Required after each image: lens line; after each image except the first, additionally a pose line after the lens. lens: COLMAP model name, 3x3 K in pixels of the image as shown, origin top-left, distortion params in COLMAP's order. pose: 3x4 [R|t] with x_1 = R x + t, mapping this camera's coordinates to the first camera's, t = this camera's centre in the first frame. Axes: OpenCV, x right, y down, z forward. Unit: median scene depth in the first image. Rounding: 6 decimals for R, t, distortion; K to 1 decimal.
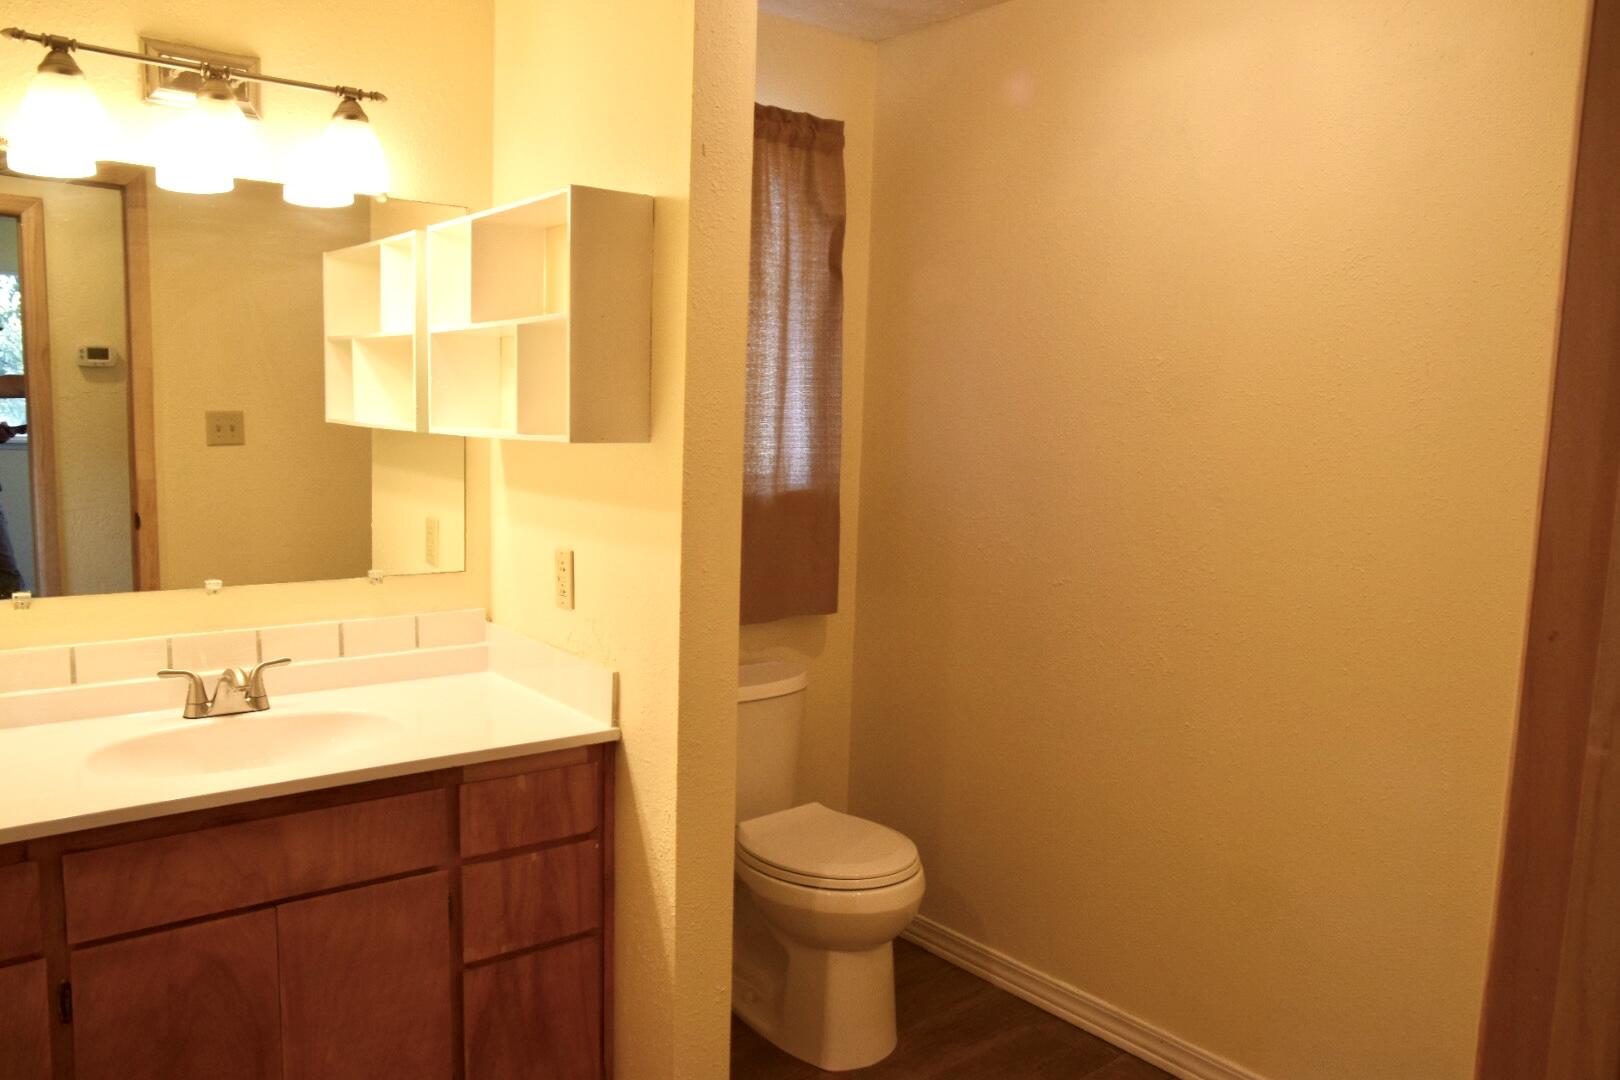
lens RADIAL K [[1236.5, 0, 810.0], [0, 1236.5, 540.0], [0, 0, 1]] dist [-0.003454, -0.002155]
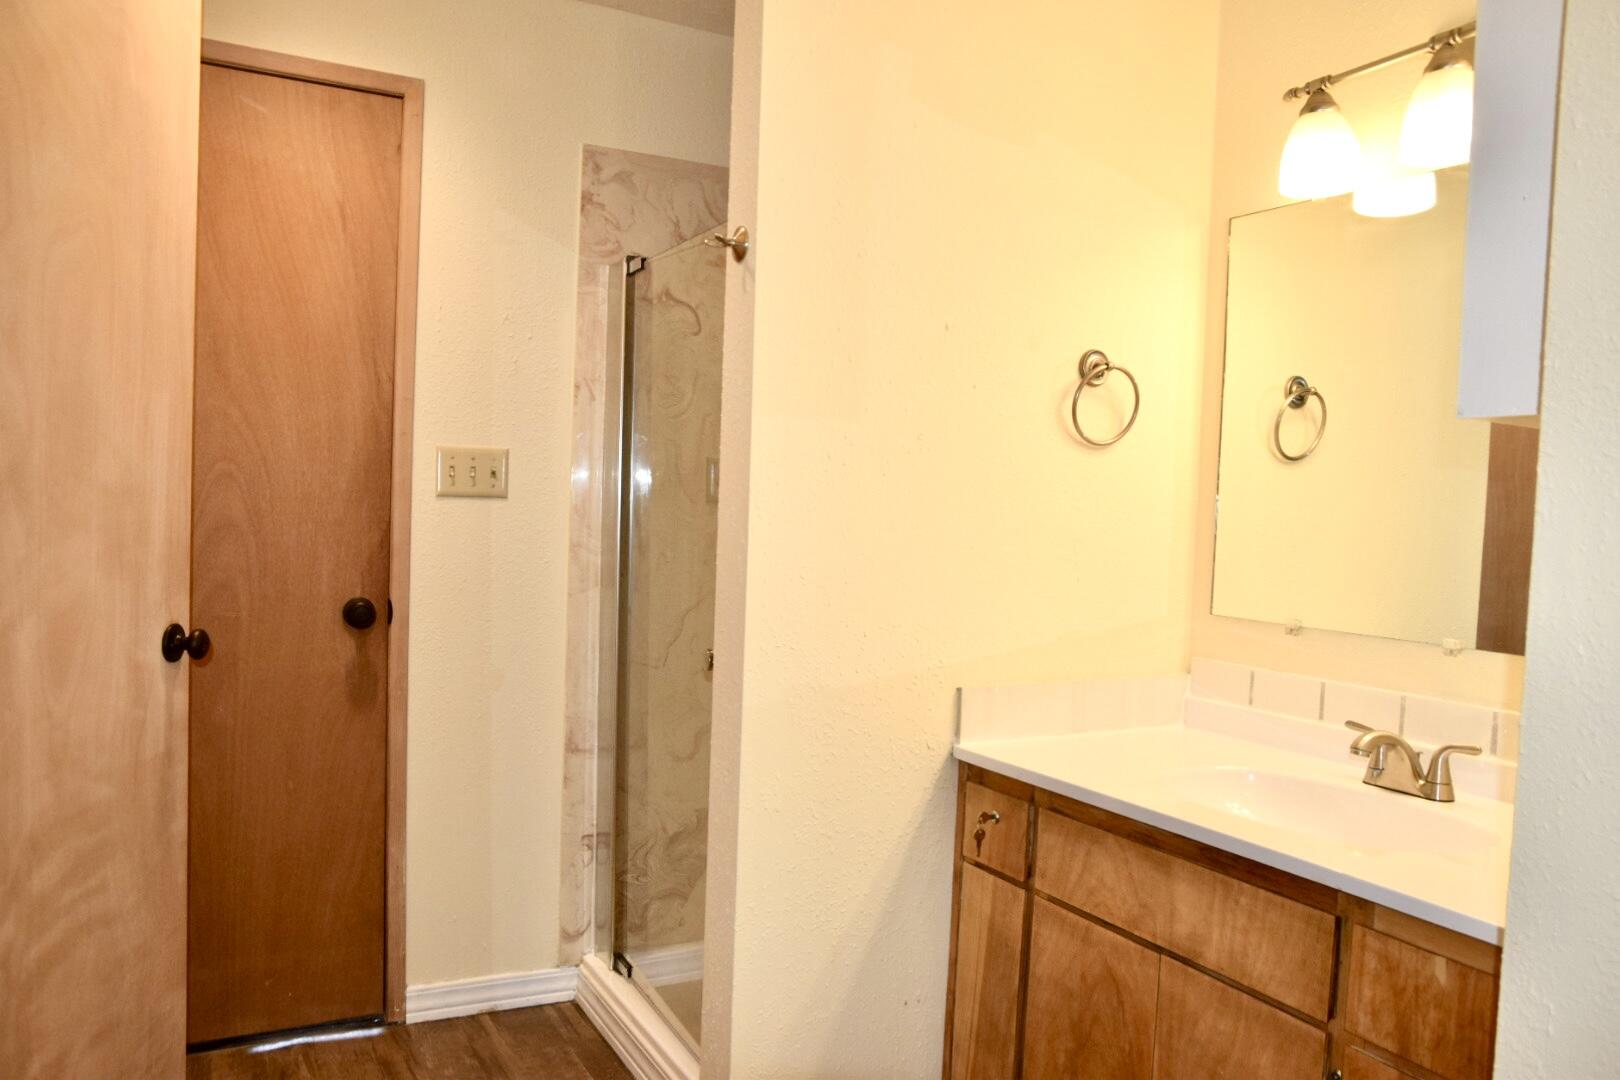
lens RADIAL K [[1236.5, 0, 810.0], [0, 1236.5, 540.0], [0, 0, 1]] dist [-0.003454, -0.002155]
pose [[-0.190127, -0.006427, -0.981739, 0.487354], [-0.146257, 0.989005, 0.021850, 0.014214], [0.970804, 0.147740, -0.188976, 0.842530]]
